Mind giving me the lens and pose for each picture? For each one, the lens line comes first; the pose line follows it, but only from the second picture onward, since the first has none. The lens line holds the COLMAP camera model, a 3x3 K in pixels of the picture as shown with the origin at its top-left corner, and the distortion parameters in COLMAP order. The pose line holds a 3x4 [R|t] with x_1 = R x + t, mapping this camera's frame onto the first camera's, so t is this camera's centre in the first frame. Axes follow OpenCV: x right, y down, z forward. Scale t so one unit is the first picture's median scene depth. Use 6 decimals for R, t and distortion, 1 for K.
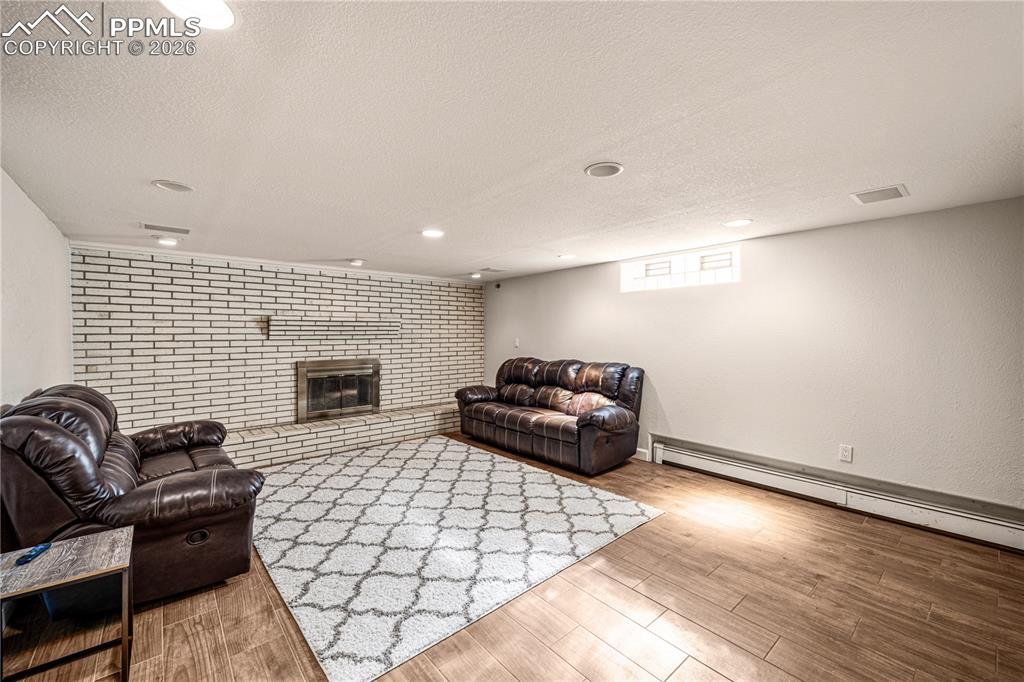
lens RADIAL K [[414.5, 0, 511.4], [0, 414.5, 337.6], [0, 0, 1]] dist [0.003913, 0.000064]
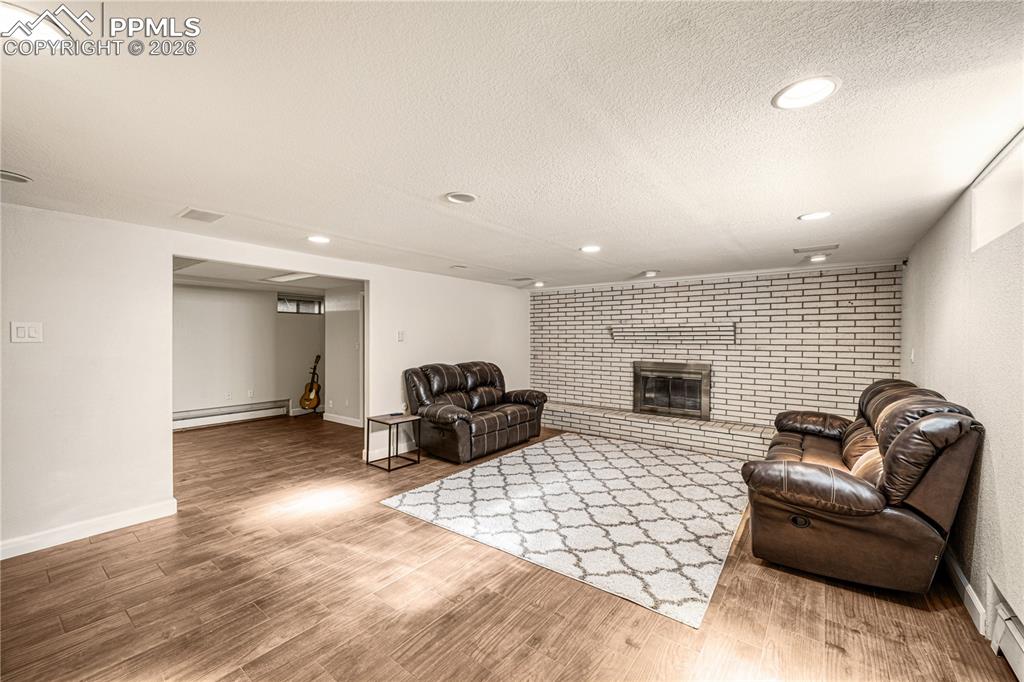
lens RADIAL K [[414.5, 0, 503.7], [0, 414.5, 339.4], [0, 0, 1]] dist [0.003913, 0.000064]
pose [[0.193677, 0.006276, -0.981045, 0.779222], [-0.013849, 0.999897, 0.003663, -0.007607], [0.980968, 0.012877, 0.193744, 0.501036]]
